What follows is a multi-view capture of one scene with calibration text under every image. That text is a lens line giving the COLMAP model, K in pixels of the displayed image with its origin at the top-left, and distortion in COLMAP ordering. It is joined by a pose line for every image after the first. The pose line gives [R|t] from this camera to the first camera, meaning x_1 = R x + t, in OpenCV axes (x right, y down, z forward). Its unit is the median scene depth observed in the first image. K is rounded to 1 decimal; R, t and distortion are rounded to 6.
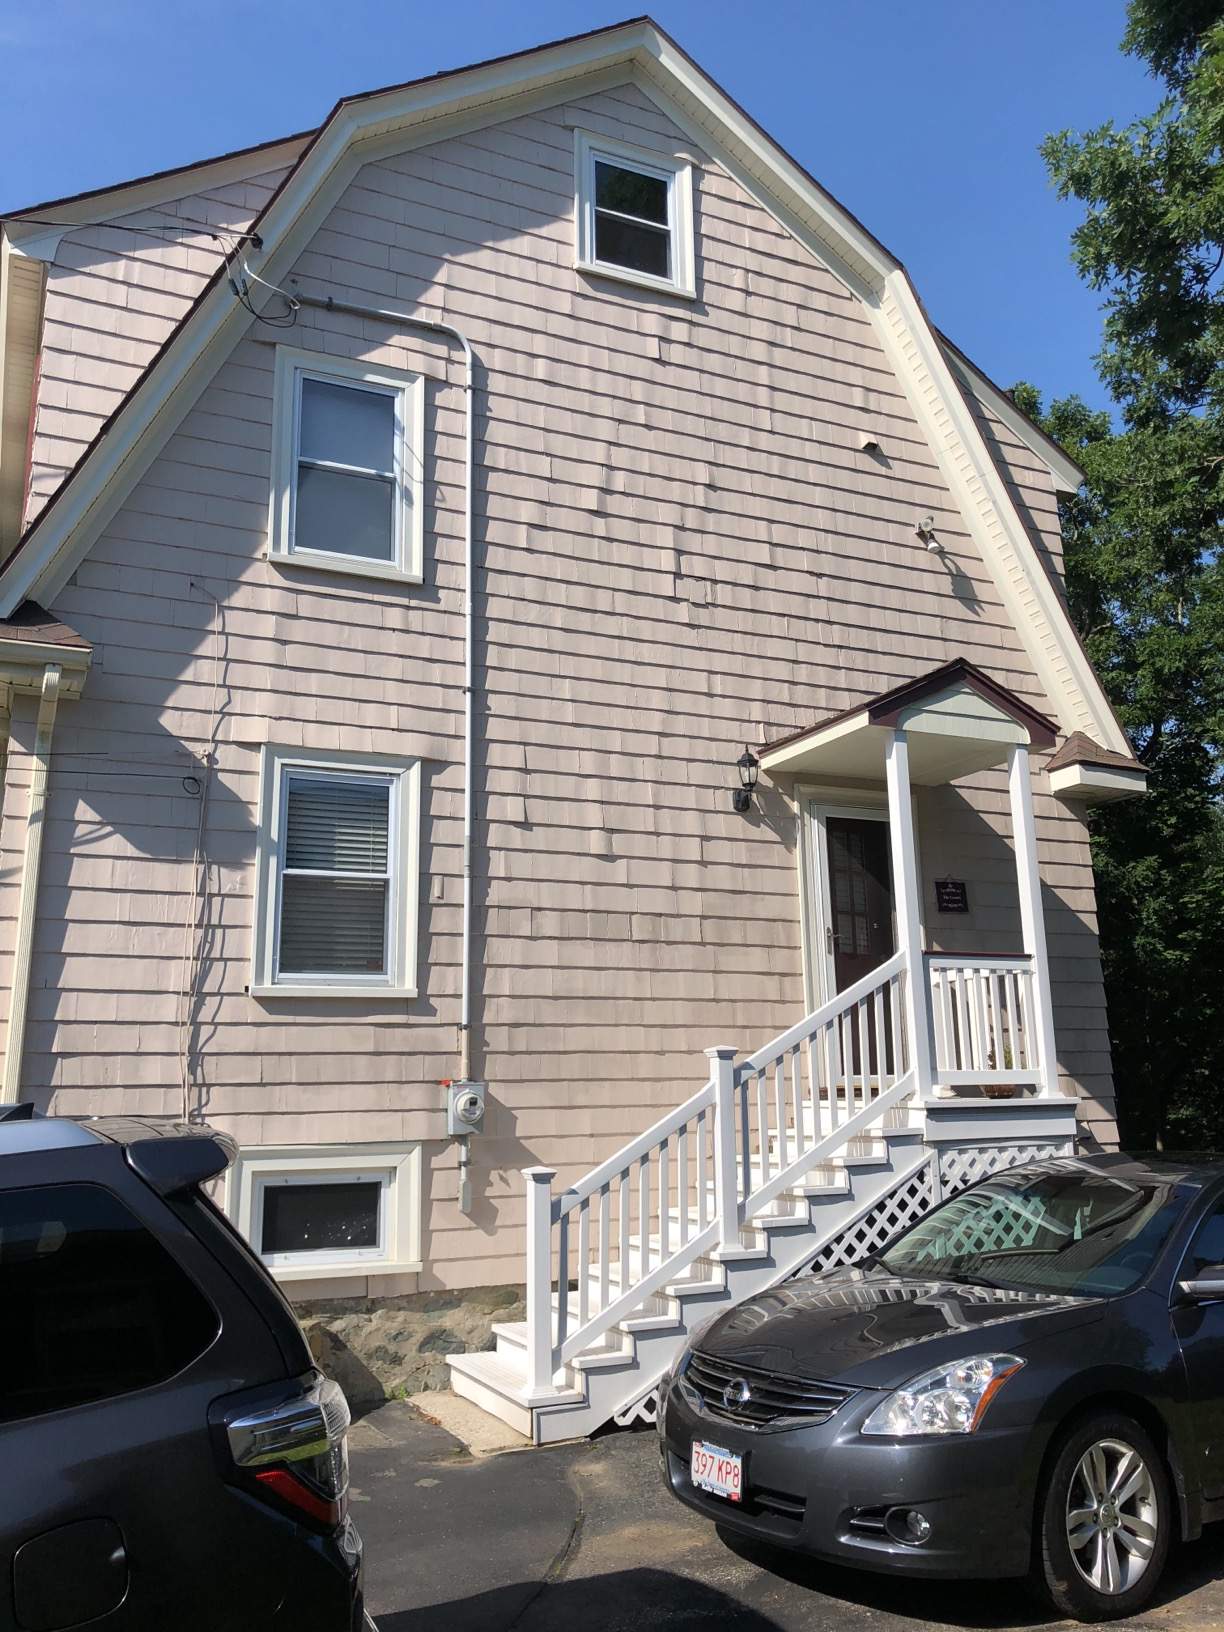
lens RADIAL K [[1331.9, 0, 614.9], [0, 1331.9, 788.2], [0, 0, 1]] dist [0.026598, -0.027850]
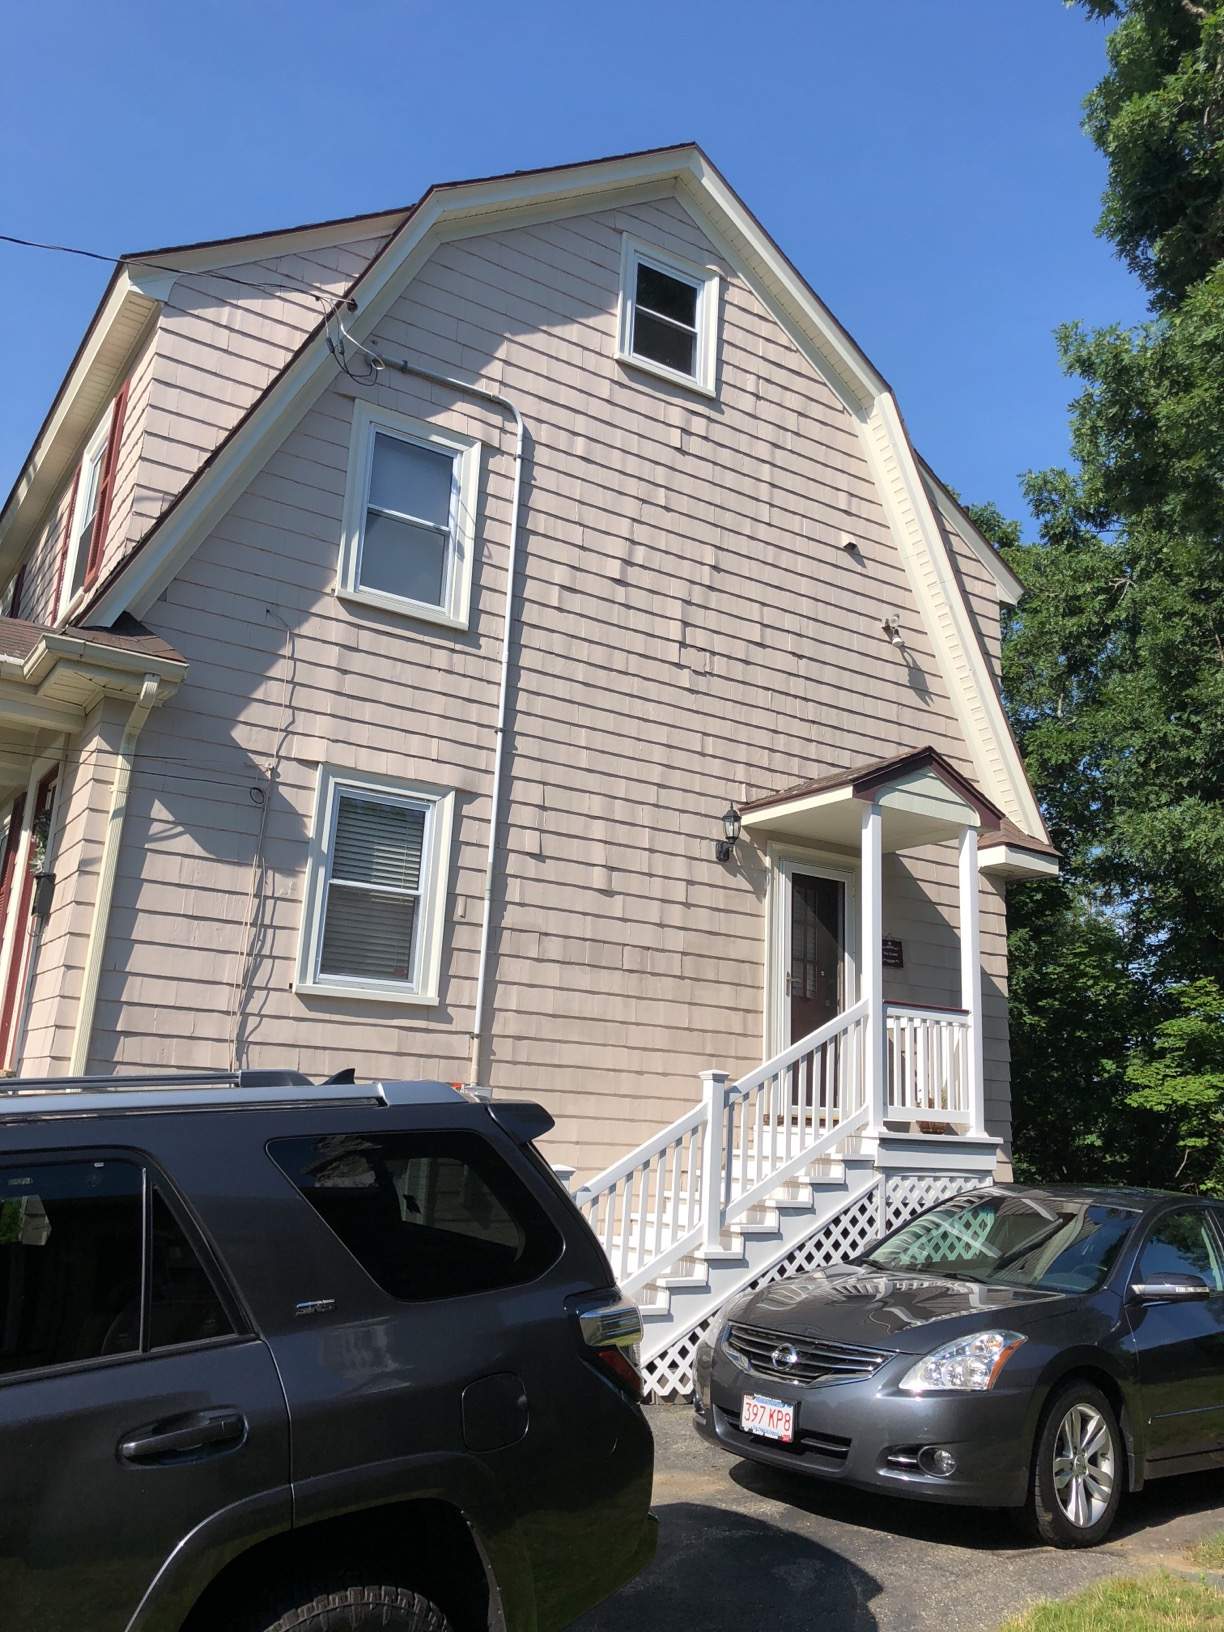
lens RADIAL K [[1308.7, 0, 638.4], [0, 1308.7, 788.9], [0, 0, 1]] dist [0.056993, -0.091285]
pose [[0.988614, 0.097654, 0.114483, -0.115253], [-0.095018, 0.995074, -0.028277, -0.005801], [-0.116680, 0.017077, 0.993023, -0.090065]]
